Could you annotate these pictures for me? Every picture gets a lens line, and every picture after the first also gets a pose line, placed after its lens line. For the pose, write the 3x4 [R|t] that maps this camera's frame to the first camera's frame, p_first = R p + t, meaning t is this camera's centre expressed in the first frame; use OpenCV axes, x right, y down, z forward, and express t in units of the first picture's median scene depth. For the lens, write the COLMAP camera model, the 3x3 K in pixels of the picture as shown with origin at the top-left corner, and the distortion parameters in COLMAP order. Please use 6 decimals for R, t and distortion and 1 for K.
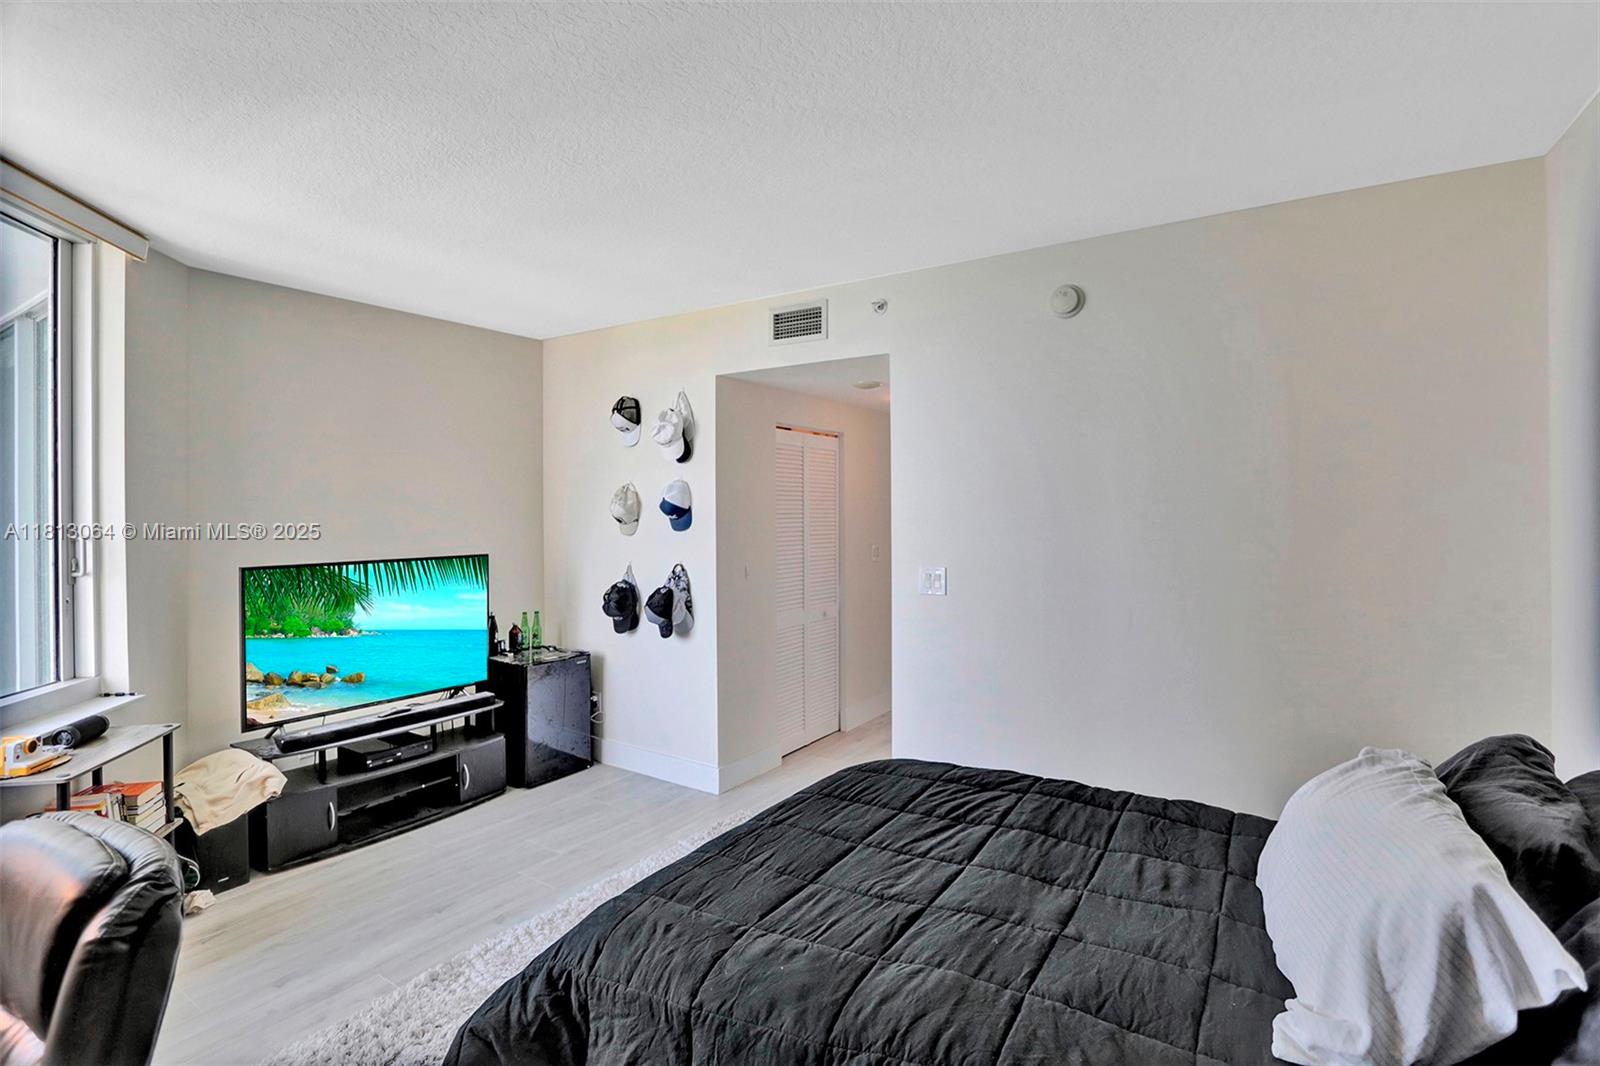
lens RADIAL K [[785.4, 0, 802.6], [0, 785.4, 509.4], [0, 0, 1]] dist [-0.082078, 0.042987]
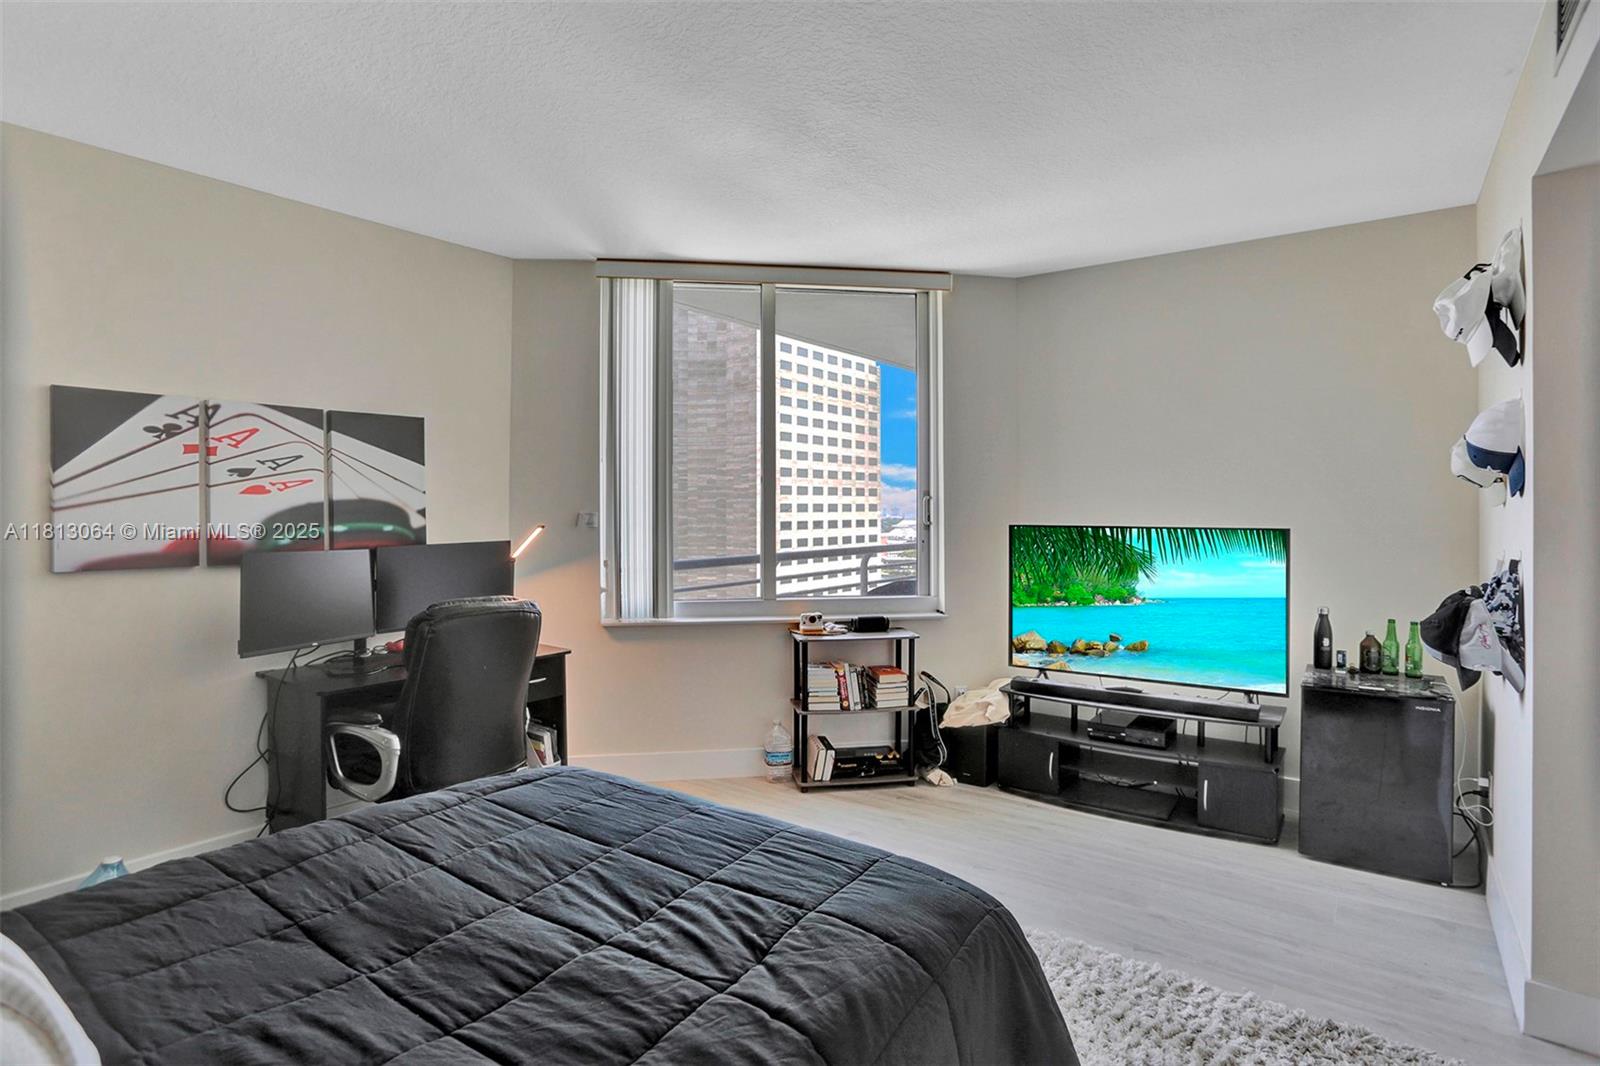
lens RADIAL K [[832.9, 0, 798.0], [0, 832.9, 513.1], [0, 0, 1]] dist [-0.033968, 0.000000]
pose [[-0.083468, 0.008102, -0.996477, 0.569347], [0.007277, 0.999945, 0.007521, 0.046015], [0.996484, -0.006623, -0.083523, 0.781767]]
